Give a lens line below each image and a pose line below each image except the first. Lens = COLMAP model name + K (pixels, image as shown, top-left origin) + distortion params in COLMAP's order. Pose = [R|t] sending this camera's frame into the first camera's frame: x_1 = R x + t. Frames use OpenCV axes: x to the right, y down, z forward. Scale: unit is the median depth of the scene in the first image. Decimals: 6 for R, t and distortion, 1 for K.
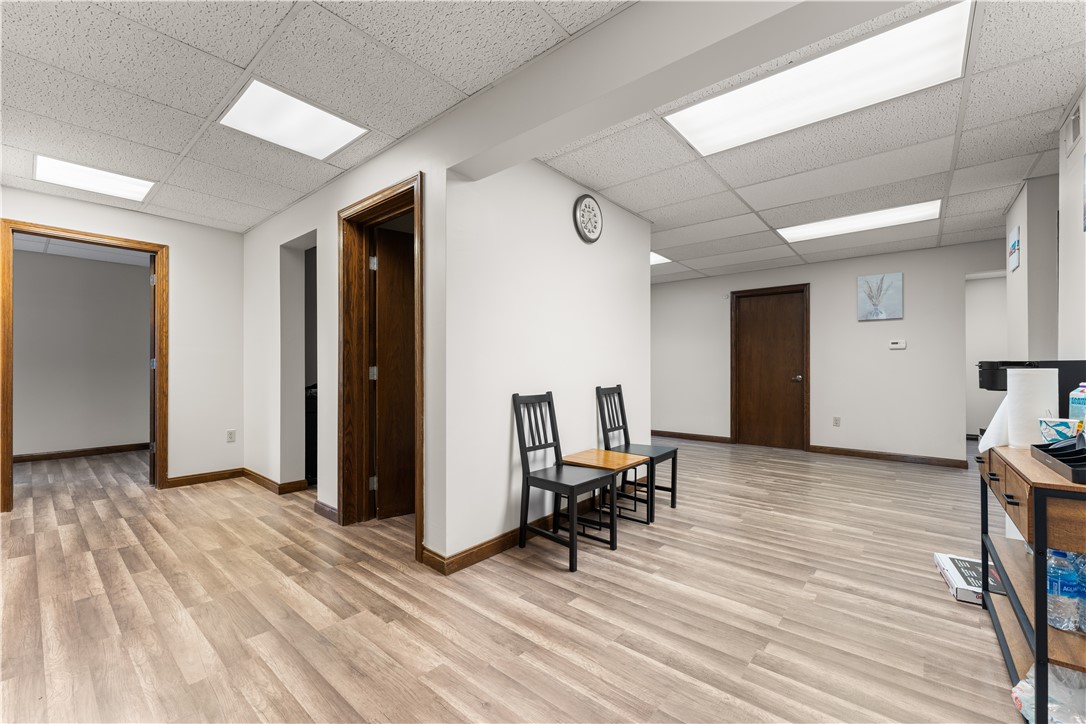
lens RADIAL K [[444.0, 0, 546.1], [0, 444.0, 372.6], [0, 0, 1]] dist [-0.001848, -0.000443]
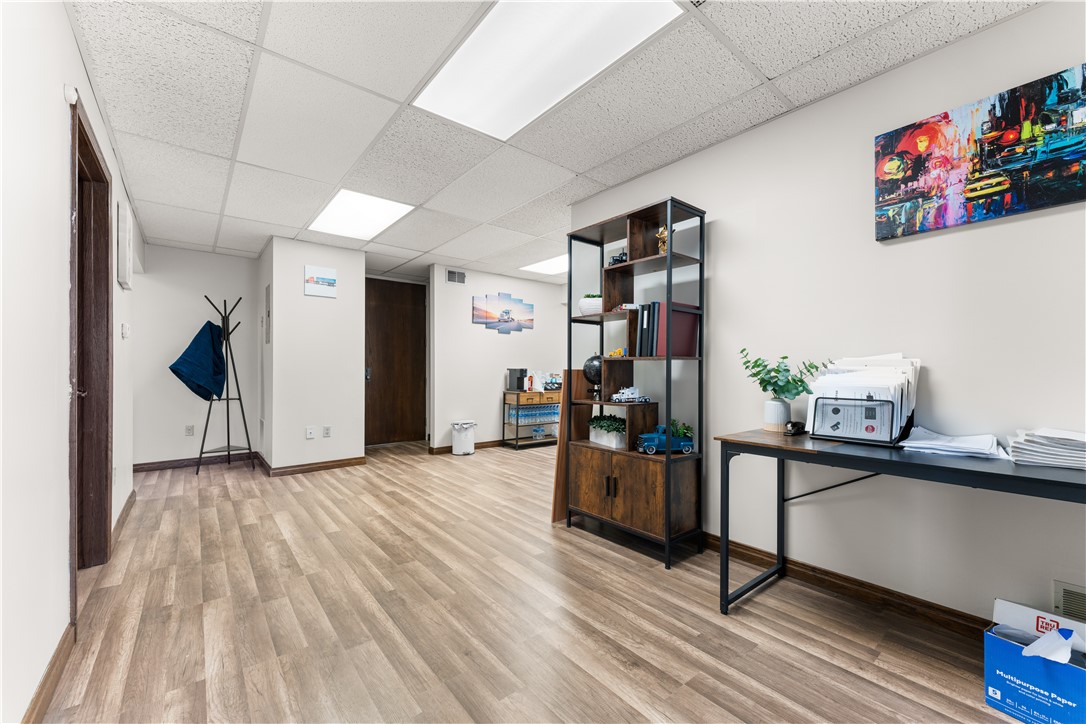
lens RADIAL K [[444.0, 0, 546.1], [0, 444.0, 372.6], [0, 0, 1]] dist [-0.001848, -0.000443]
pose [[-0.981665, -0.002029, 0.190601, 0.139730], [0.000032, 0.999942, 0.010807, -0.017257], [-0.190612, 0.010615, -0.981608, 2.307572]]
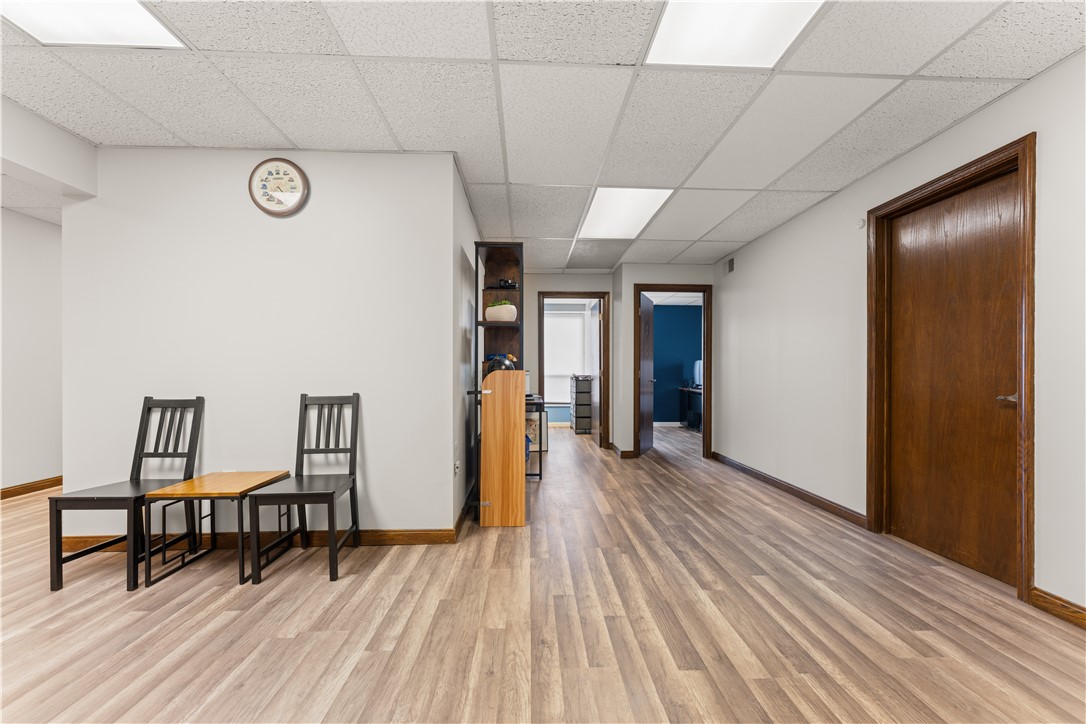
lens RADIAL K [[444.0, 0, 546.1], [0, 444.0, 372.6], [0, 0, 1]] dist [-0.001848, -0.000443]
pose [[0.673852, 0.000135, -0.738867, 1.012011], [-0.007626, 0.999948, -0.006772, -0.003609], [0.738827, 0.010198, 0.673818, 0.802722]]
